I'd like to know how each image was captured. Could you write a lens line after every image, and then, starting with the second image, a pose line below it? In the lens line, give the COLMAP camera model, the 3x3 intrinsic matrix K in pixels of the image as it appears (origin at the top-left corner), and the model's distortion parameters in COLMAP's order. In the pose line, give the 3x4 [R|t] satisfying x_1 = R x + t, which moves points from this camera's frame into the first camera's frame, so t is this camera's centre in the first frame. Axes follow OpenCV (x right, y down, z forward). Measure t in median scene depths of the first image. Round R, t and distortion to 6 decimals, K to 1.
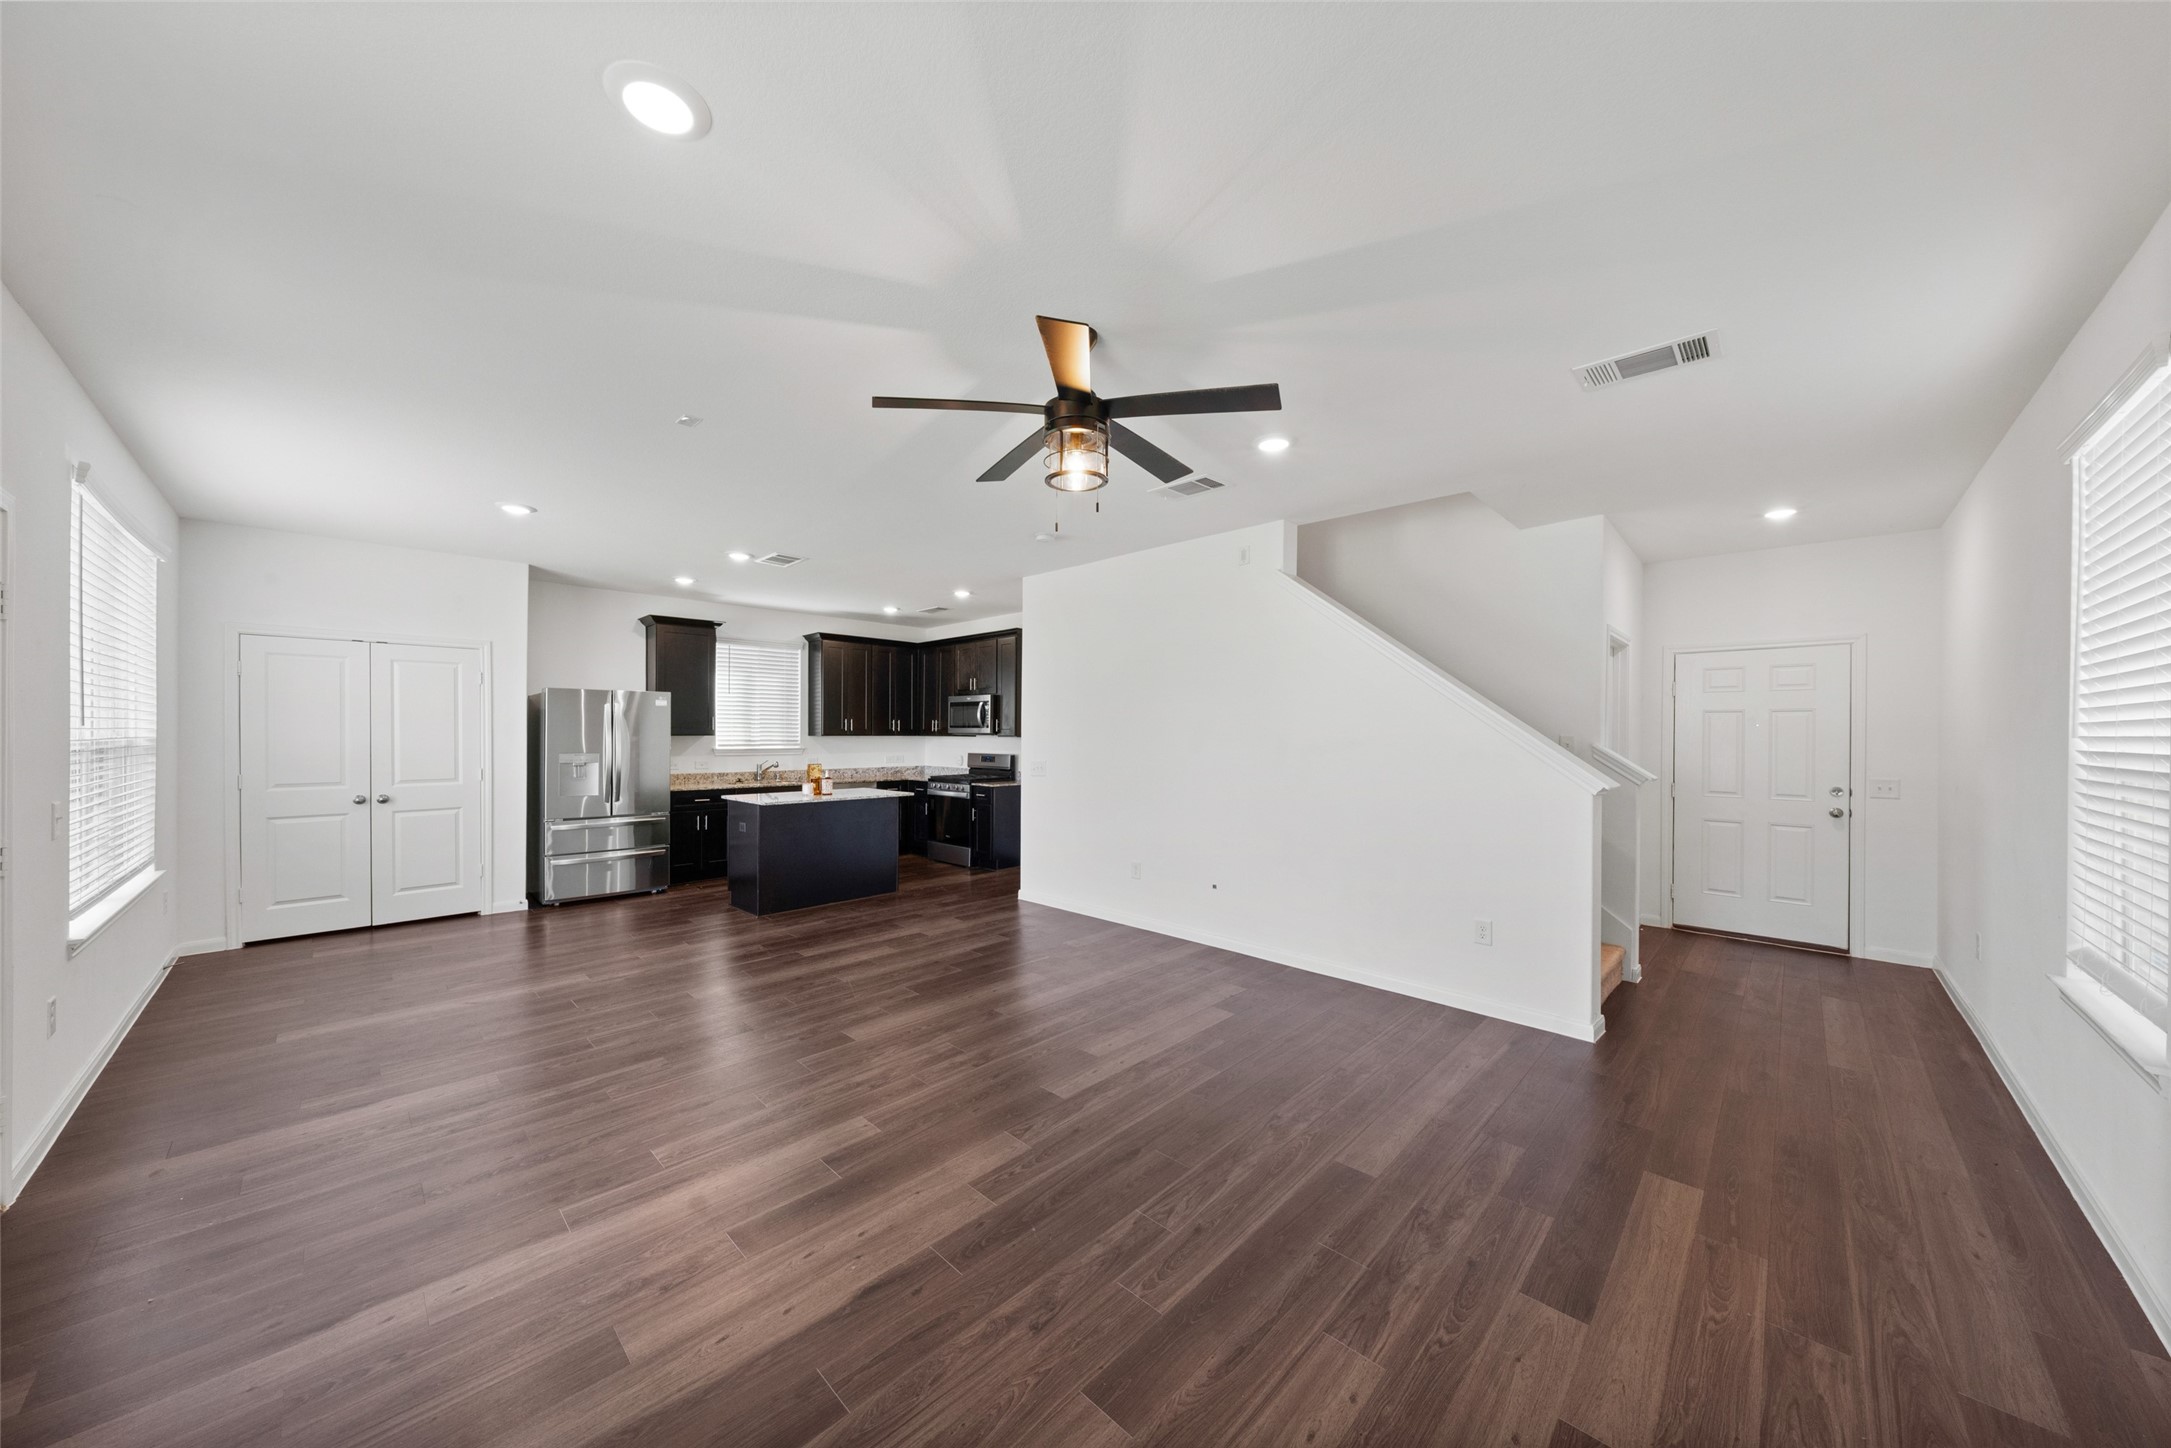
lens RADIAL K [[732.8, 0, 1080.3], [0, 732.8, 735.5], [0, 0, 1]] dist [-0.000347, -0.000296]
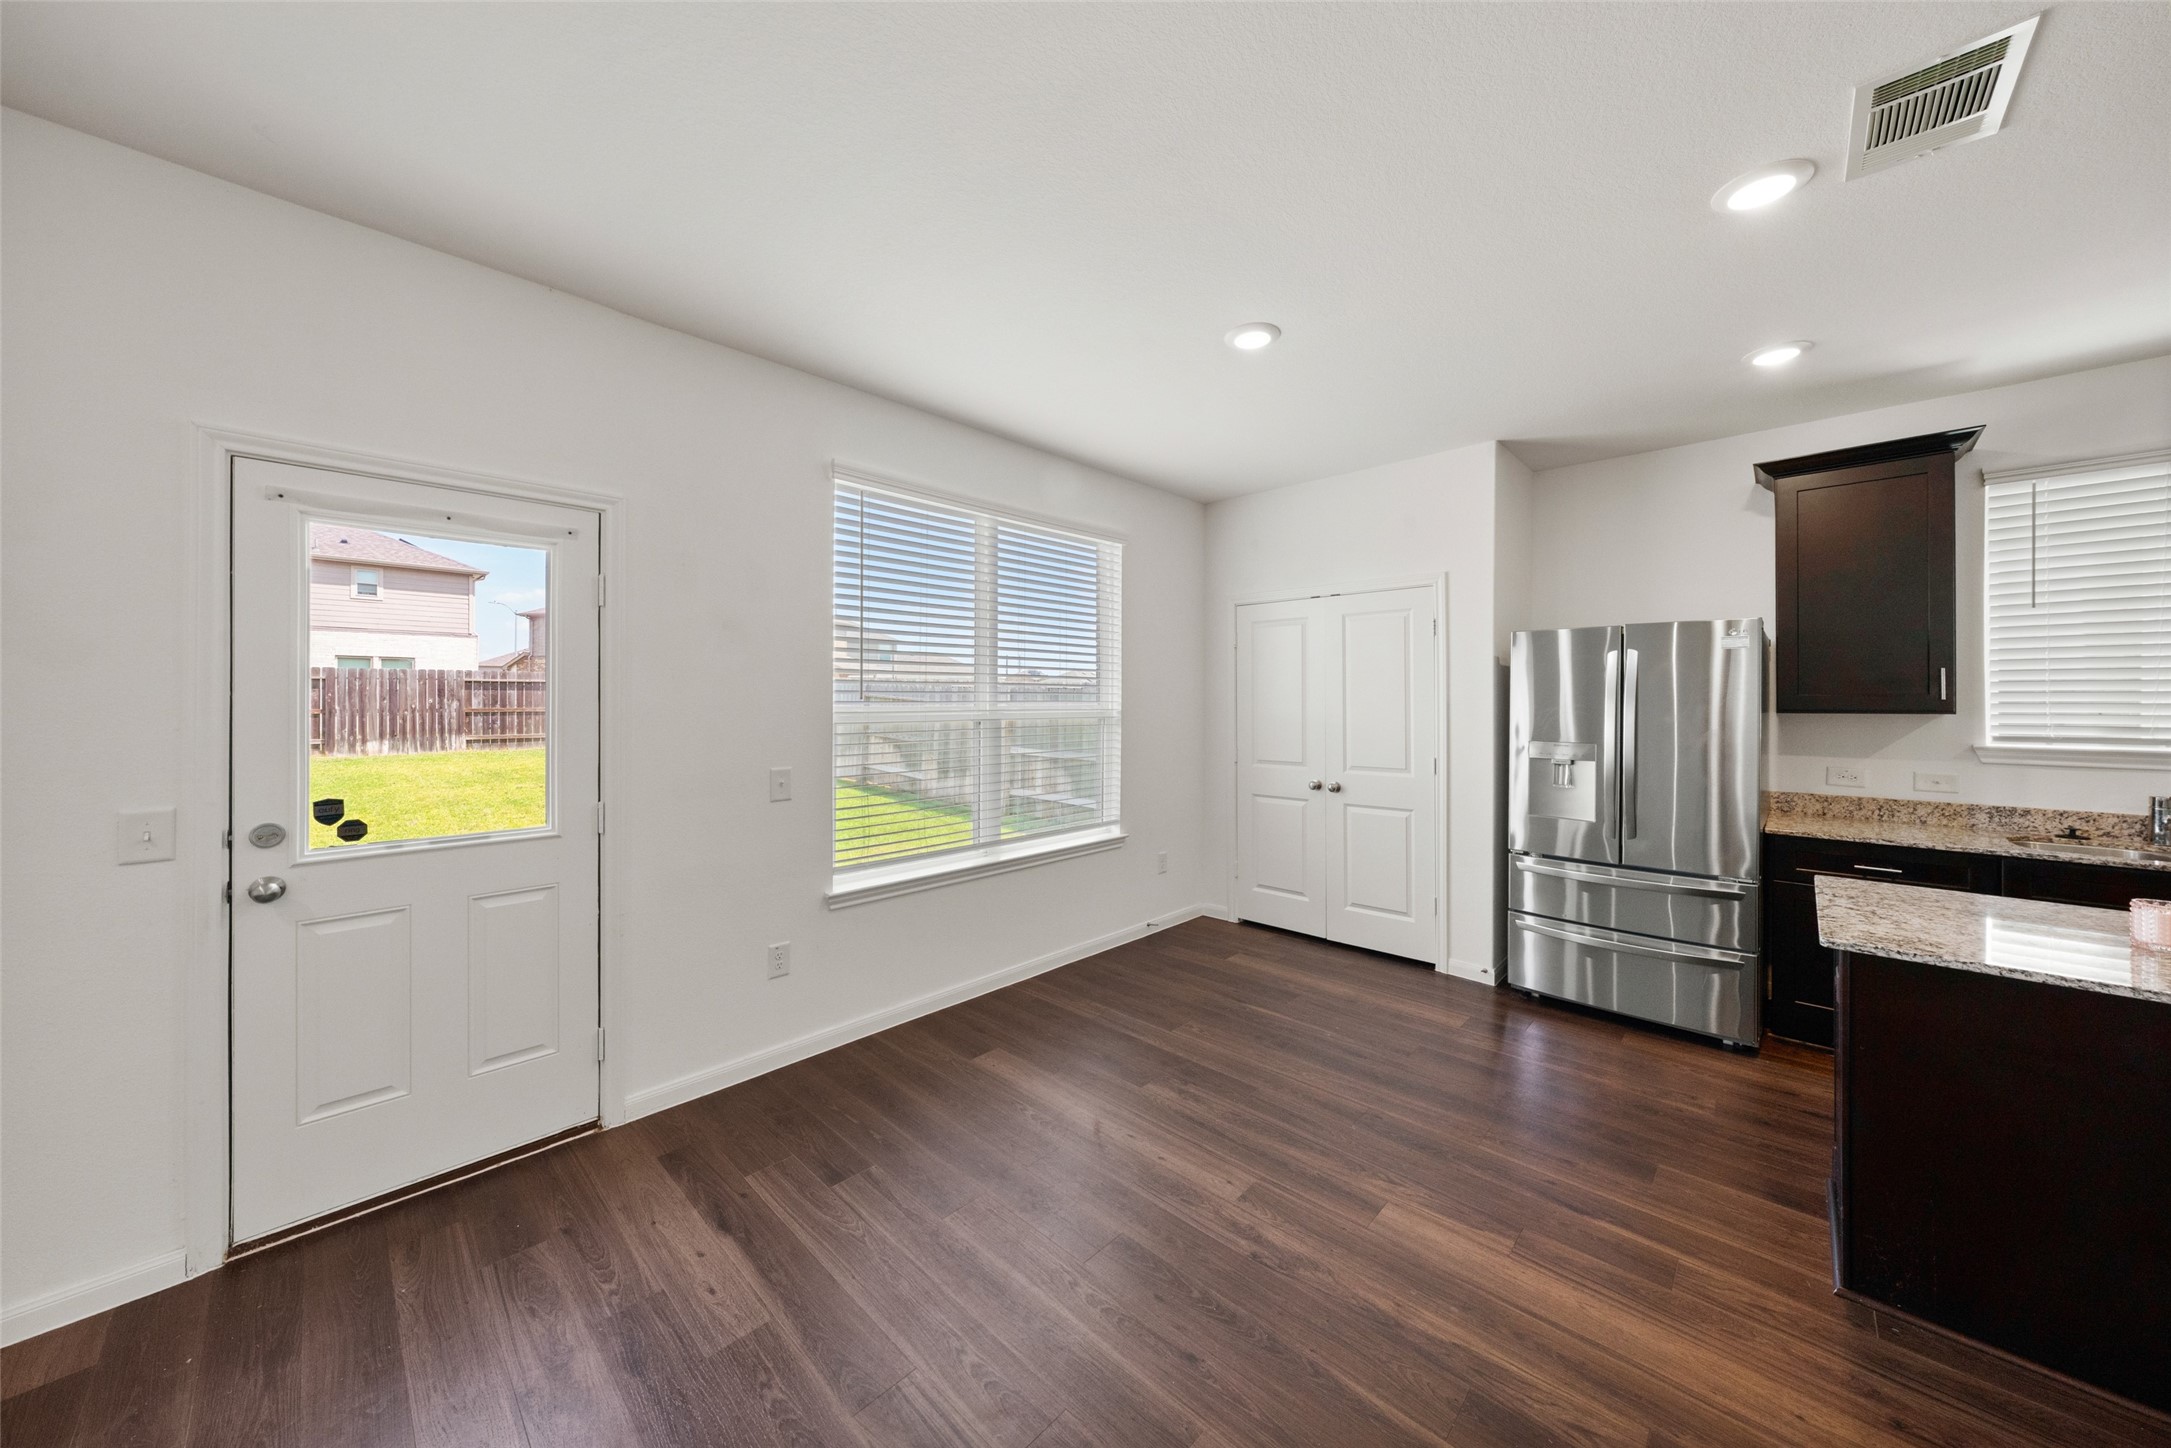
lens RADIAL K [[732.8, 0, 1089.4], [0, 732.8, 699.2], [0, 0, 1]] dist [-0.000347, -0.000296]
pose [[0.011017, -0.007343, -0.999912, -0.122327], [-0.004586, 0.999962, -0.007394, -0.003885], [0.999929, 0.004667, 0.010983, 0.646116]]
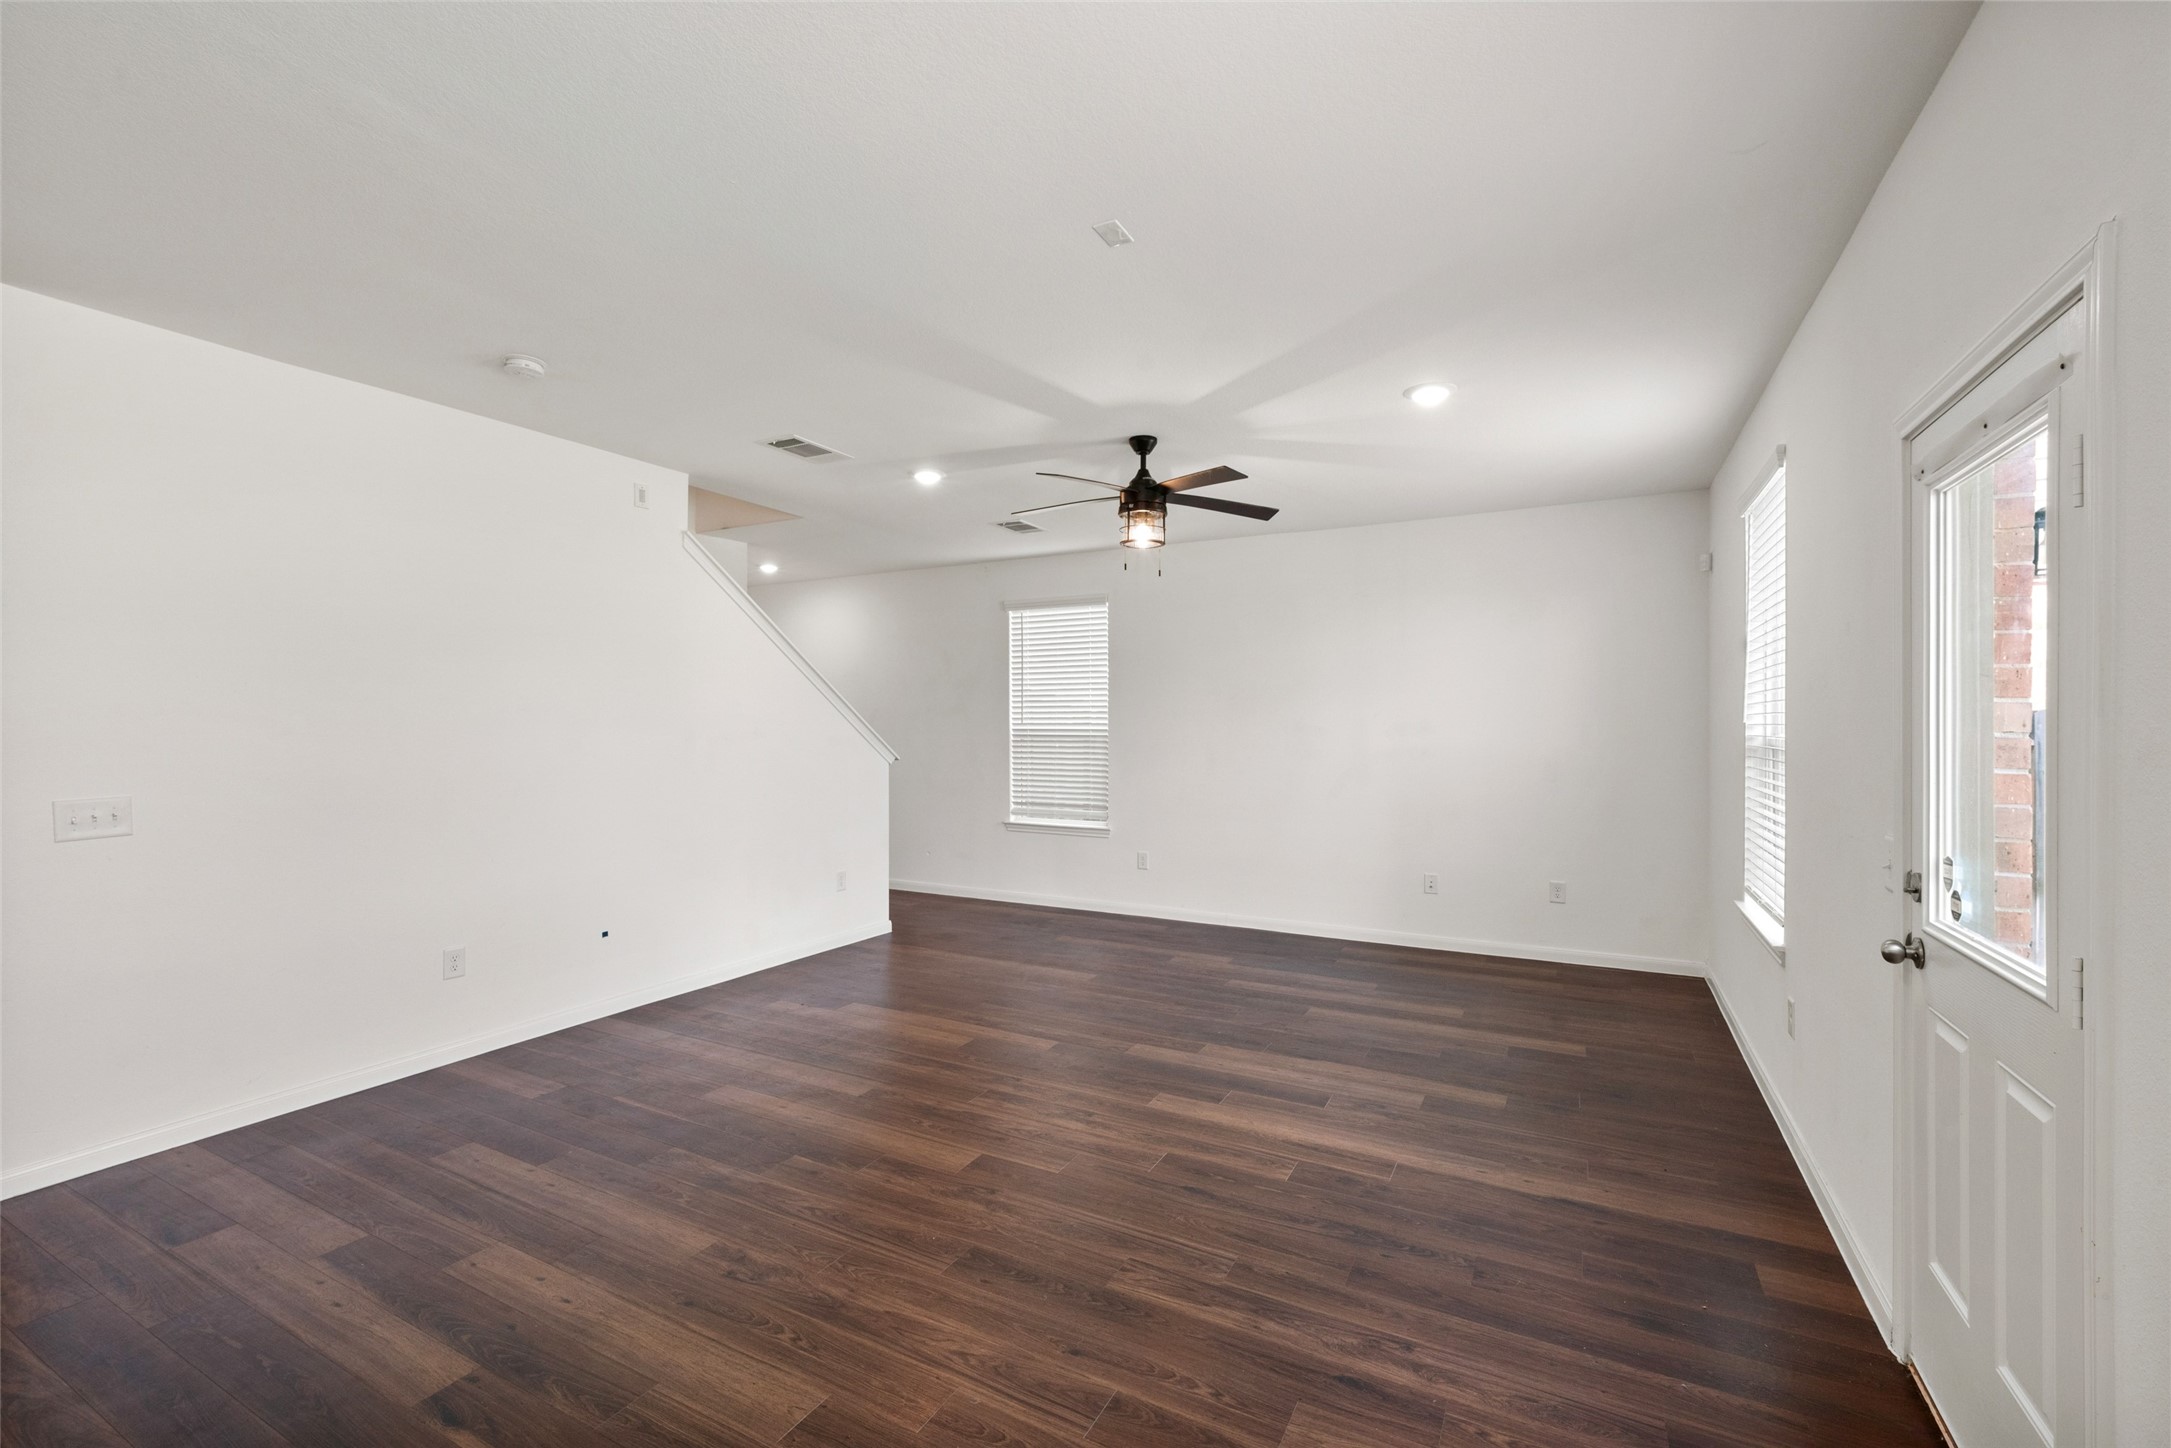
lens RADIAL K [[920.9, 0, 1073.3], [0, 920.9, 733.3], [0, 0, 1]] dist [0.004113, -0.000046]
pose [[-0.270956, -0.015696, 0.962464, -0.697515], [0.001861, 0.999857, 0.016830, -0.007165], [-0.962590, 0.006351, -0.270888, 0.674620]]
